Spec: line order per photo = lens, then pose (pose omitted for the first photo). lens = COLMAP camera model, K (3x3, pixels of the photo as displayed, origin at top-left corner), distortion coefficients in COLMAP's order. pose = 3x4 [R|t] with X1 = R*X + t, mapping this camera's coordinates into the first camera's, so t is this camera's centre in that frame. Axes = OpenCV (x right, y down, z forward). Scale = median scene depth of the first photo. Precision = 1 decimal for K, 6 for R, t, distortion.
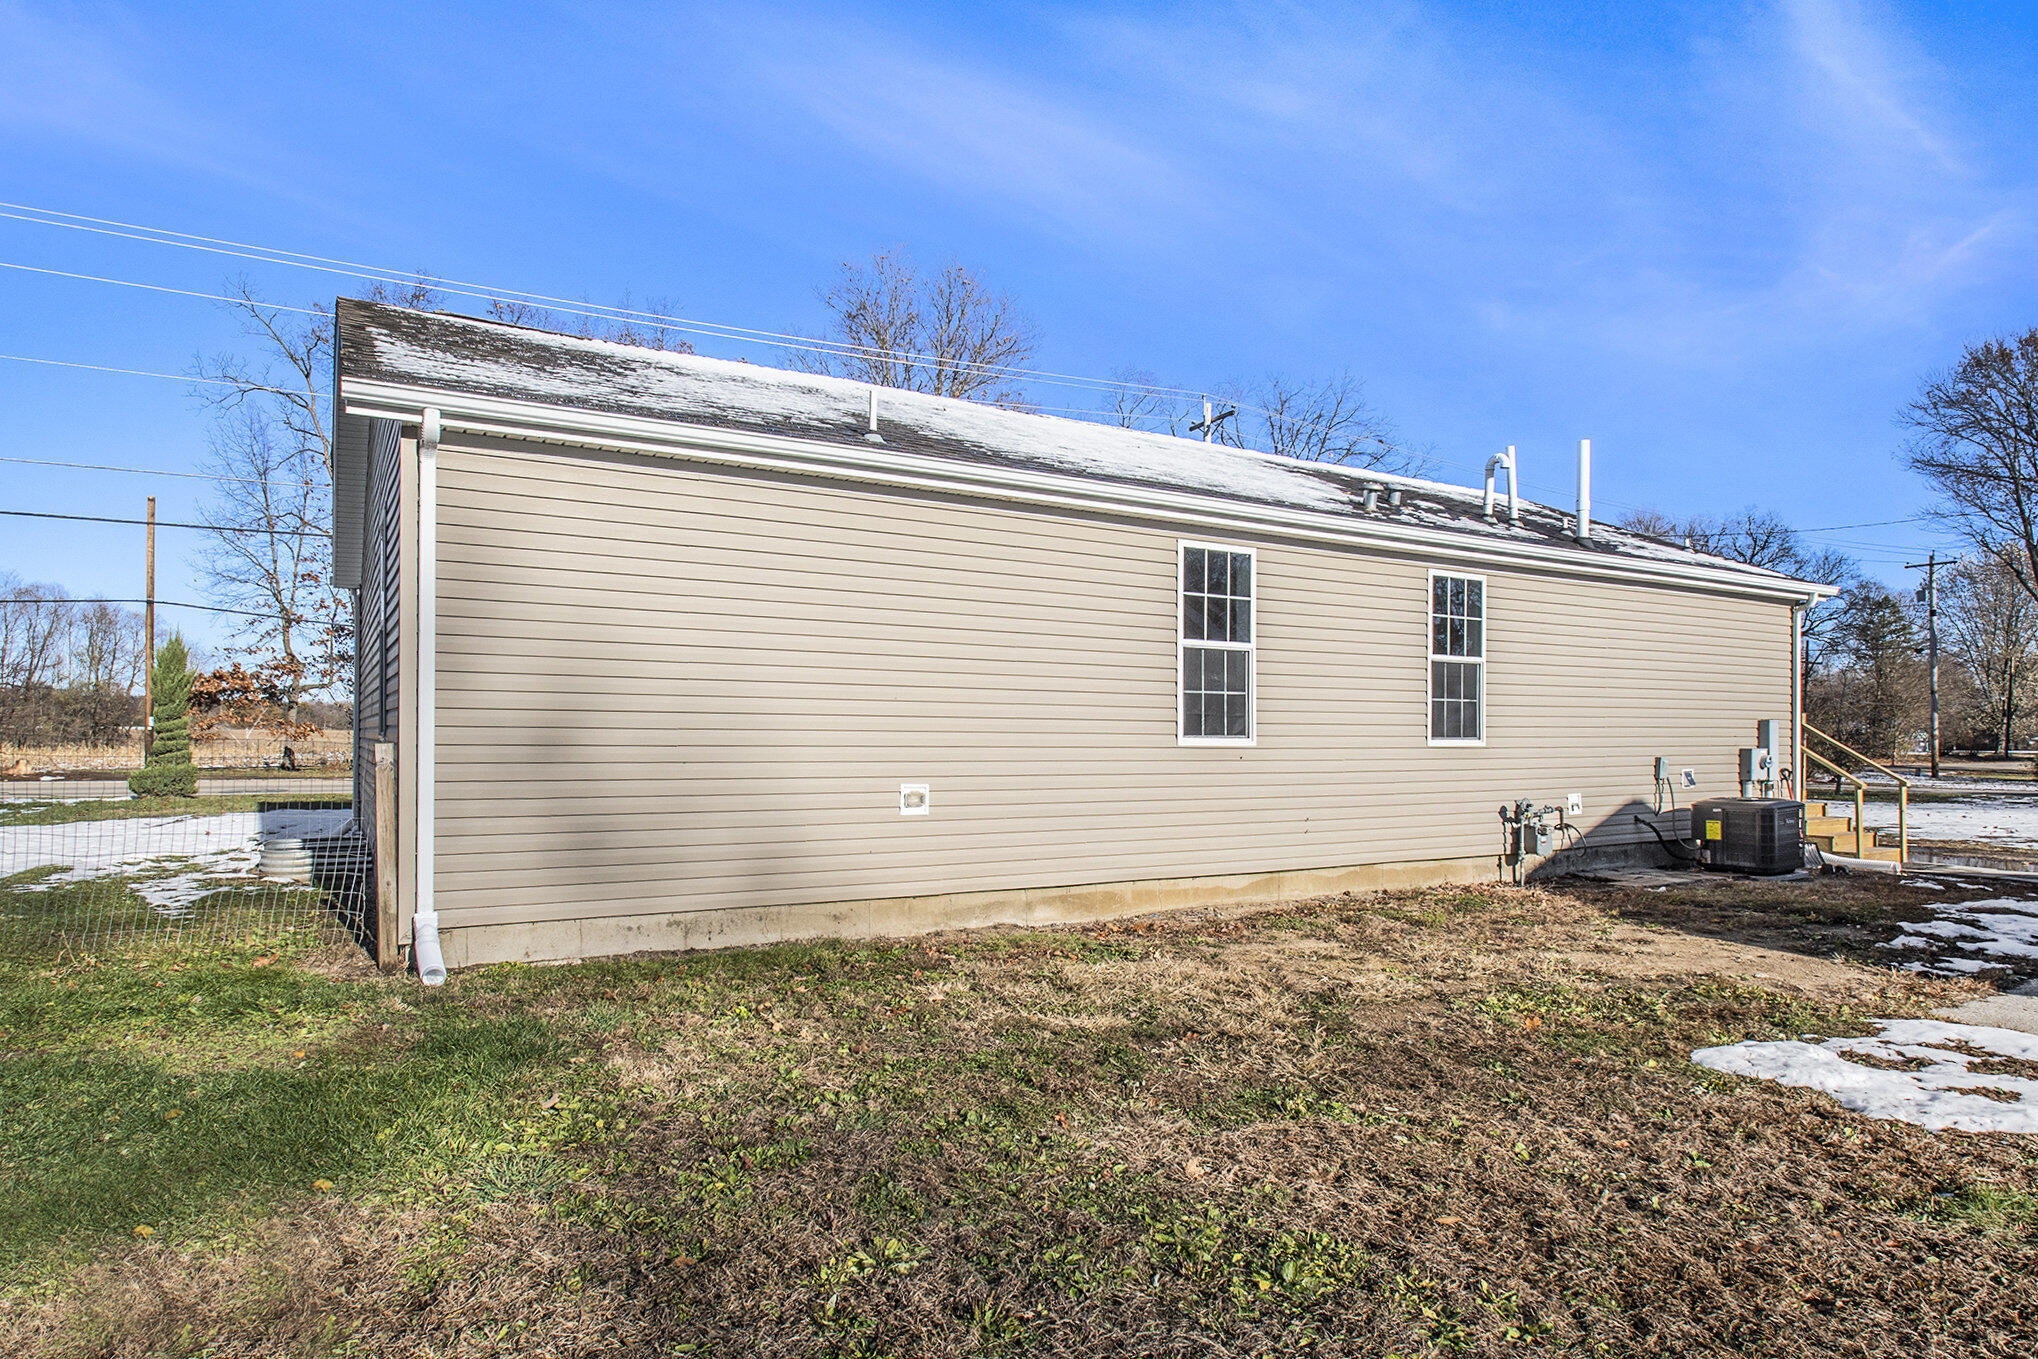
lens RADIAL K [[852.5, 0, 1017.1], [0, 852.5, 733.8], [0, 0, 1]] dist [-0.001890, -0.000080]
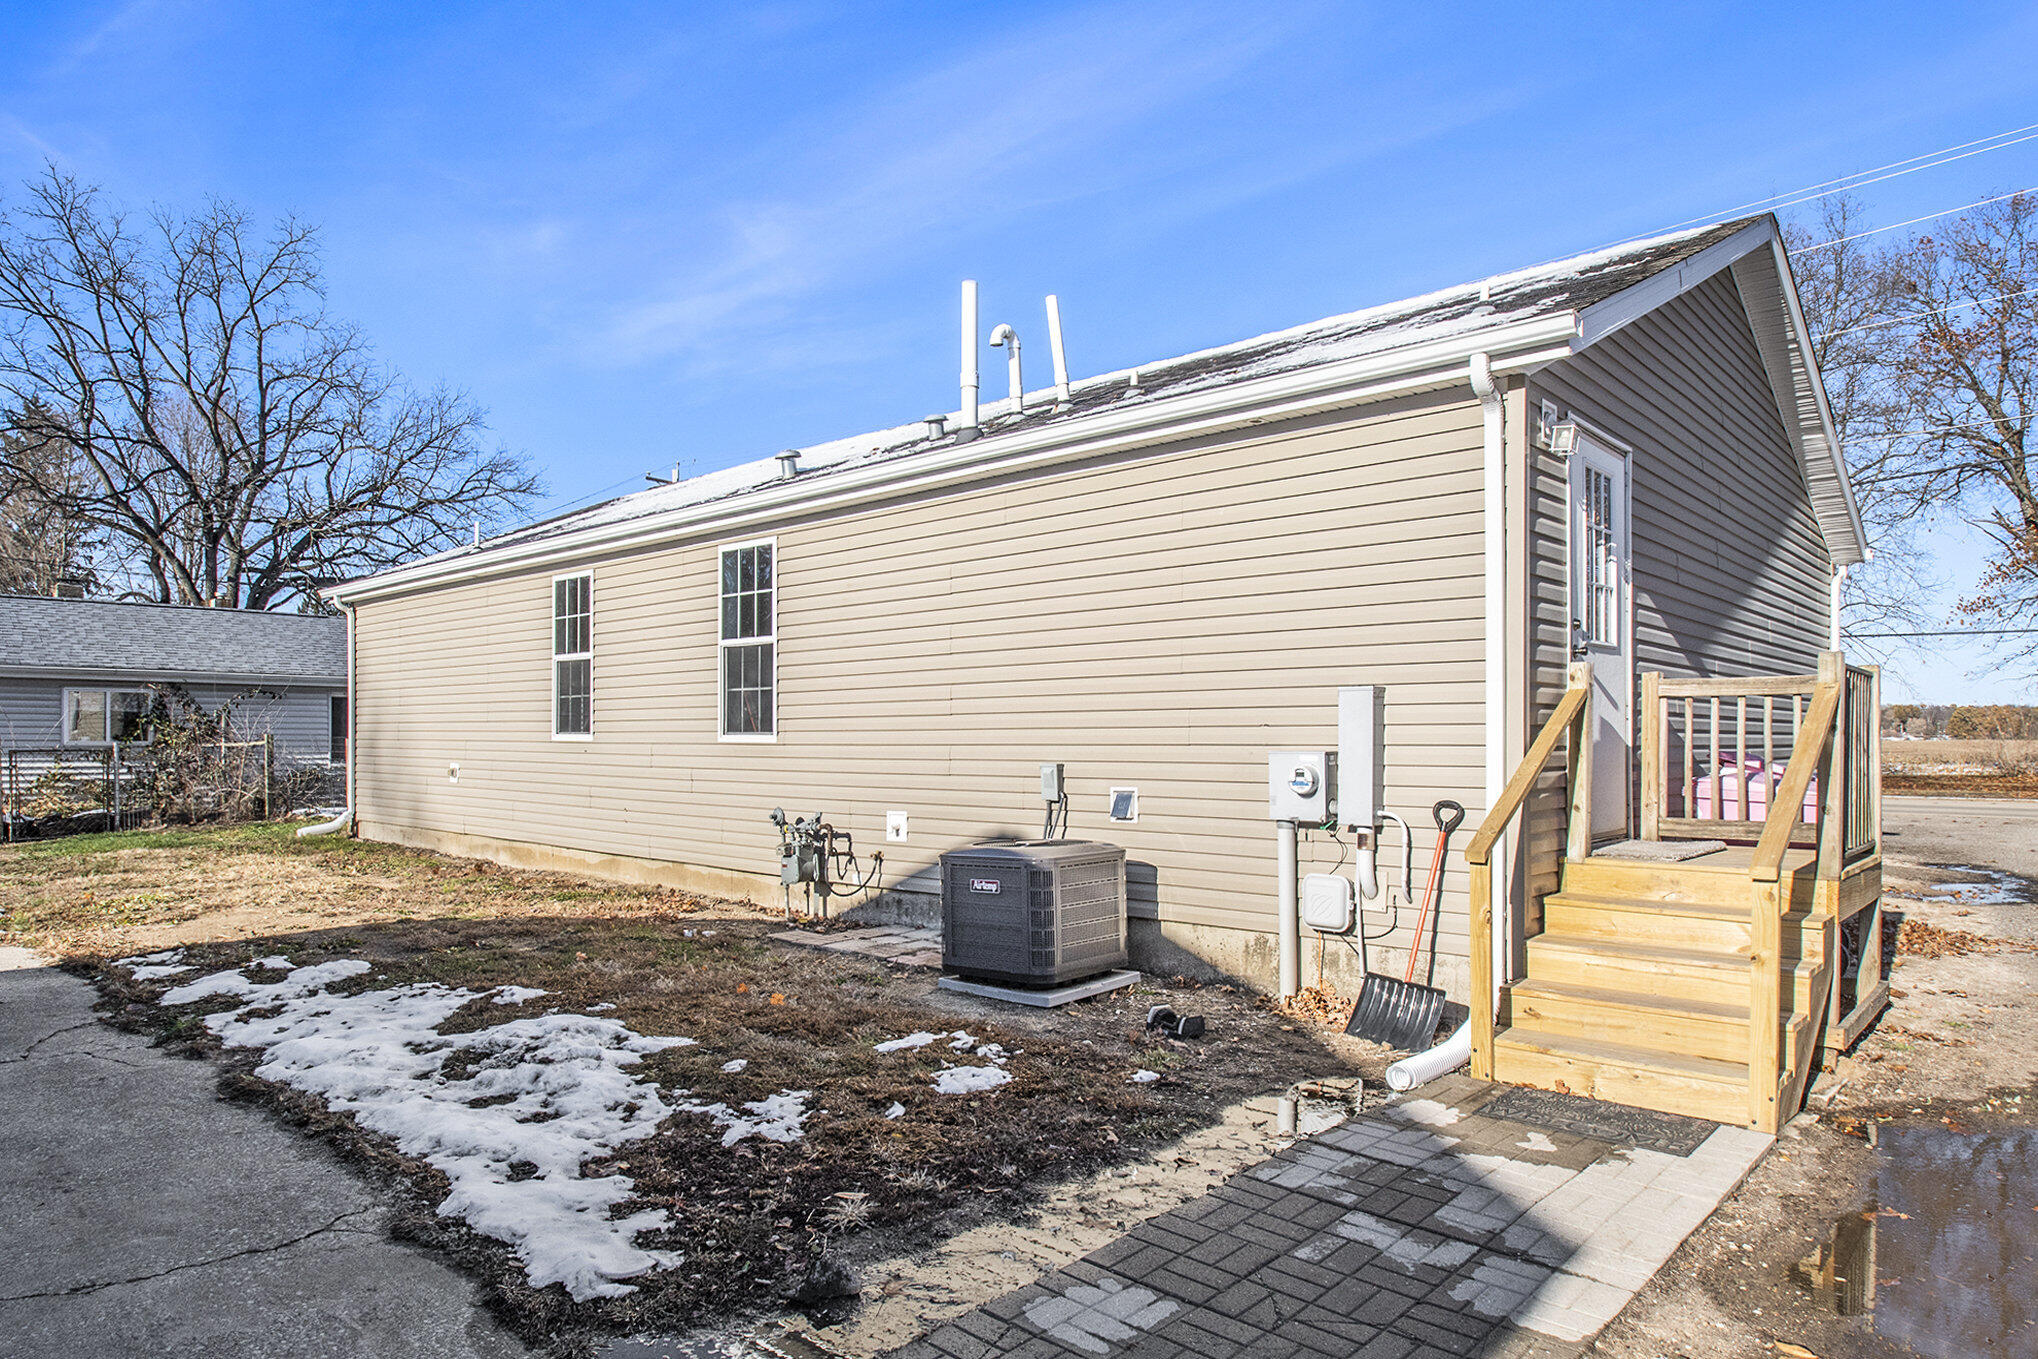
lens RADIAL K [[1210.6, 0, 1018.0], [0, 1210.6, 727.4], [0, 0, 1]] dist [0.001851, 0.000144]
pose [[0.409508, -0.011791, -0.912230, 1.726989], [0.001545, 0.999924, -0.012230, 0.014919], [0.912305, 0.003599, 0.409495, 0.736248]]
